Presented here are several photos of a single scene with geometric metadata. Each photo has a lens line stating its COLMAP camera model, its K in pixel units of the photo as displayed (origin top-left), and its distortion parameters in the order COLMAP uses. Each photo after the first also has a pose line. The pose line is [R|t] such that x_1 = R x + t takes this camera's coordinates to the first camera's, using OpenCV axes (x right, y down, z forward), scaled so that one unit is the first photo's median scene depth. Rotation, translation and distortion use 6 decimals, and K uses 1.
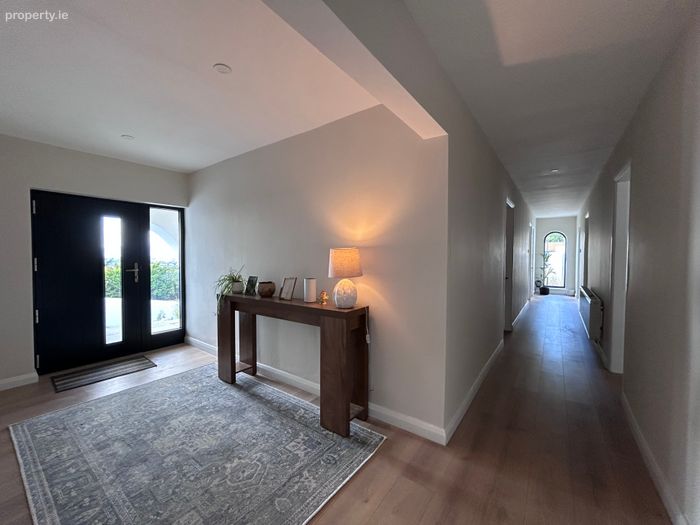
lens RADIAL K [[282.2, 0, 350.0], [0, 282.2, 262.5], [0, 0, 1]] dist [-0.000031, 0.000338]
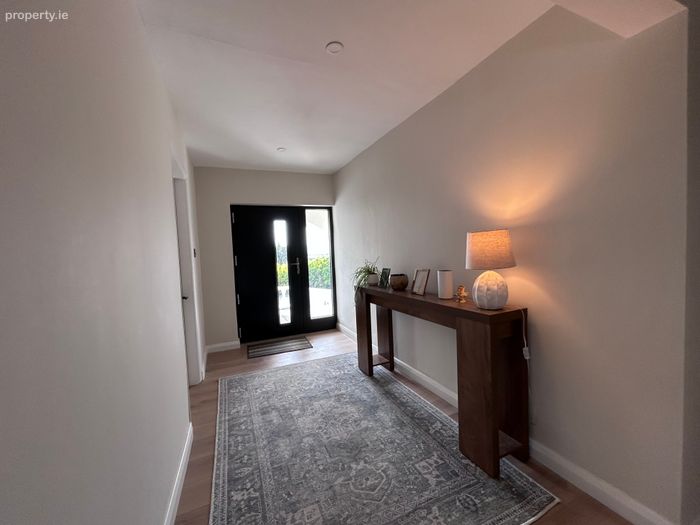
lens RADIAL K [[282.2, 0, 350.0], [0, 282.2, 262.5], [0, 0, 1]] dist [-0.000031, 0.000338]
pose [[0.862982, -0.018357, -0.504901, 0.041931], [0.033820, 0.999197, 0.021479, 0.006373], [0.504101, -0.035612, 0.862910, 0.150922]]
